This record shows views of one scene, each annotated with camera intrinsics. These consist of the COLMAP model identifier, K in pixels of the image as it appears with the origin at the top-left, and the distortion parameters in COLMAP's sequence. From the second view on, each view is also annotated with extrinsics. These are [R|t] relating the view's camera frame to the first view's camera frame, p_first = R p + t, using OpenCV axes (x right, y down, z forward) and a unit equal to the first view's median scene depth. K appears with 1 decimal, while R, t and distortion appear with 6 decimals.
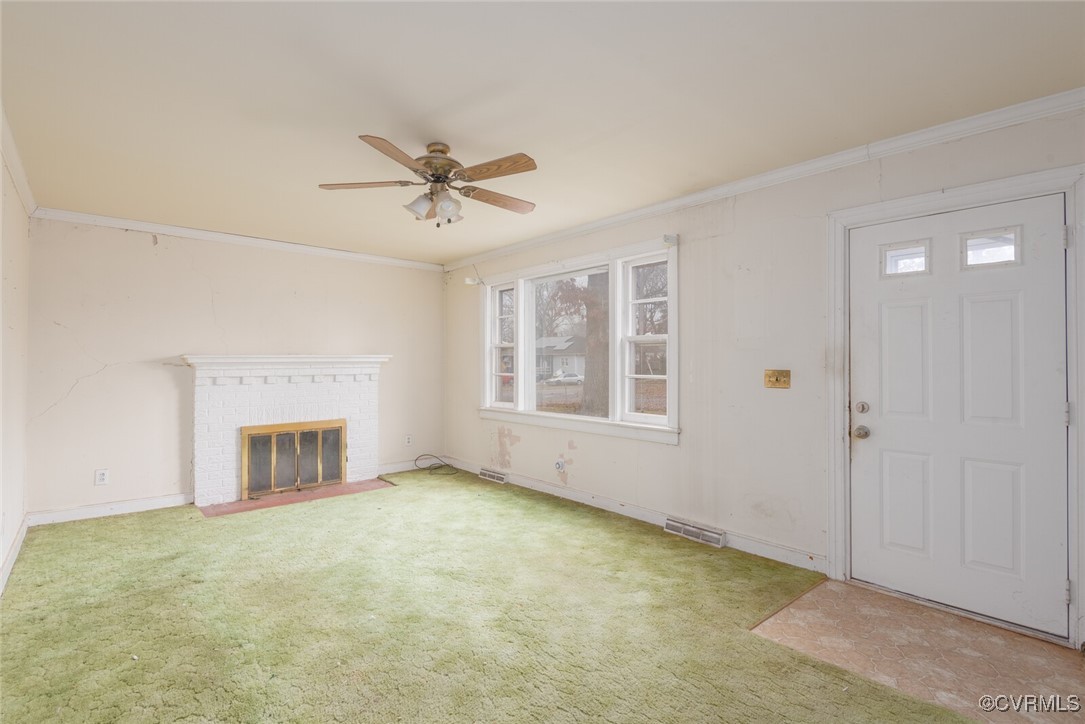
lens RADIAL K [[516.3, 0, 544.8], [0, 516.3, 362.5], [0, 0, 1]] dist [0.021062, -0.013232]
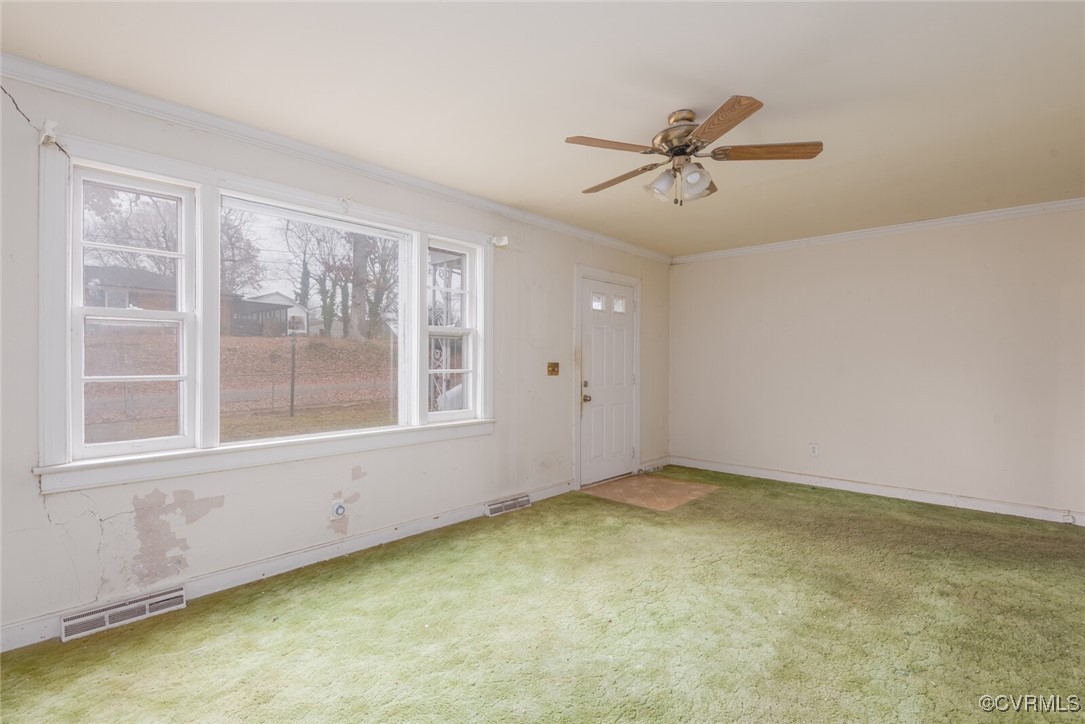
lens RADIAL K [[516.3, 0, 544.8], [0, 516.3, 362.5], [0, 0, 1]] dist [0.021062, -0.013232]
pose [[-0.102501, -0.000071, 0.994733, -1.122333], [-0.002719, 0.999996, -0.000209, 0.017447], [-0.994729, -0.002726, -0.102501, 1.373776]]
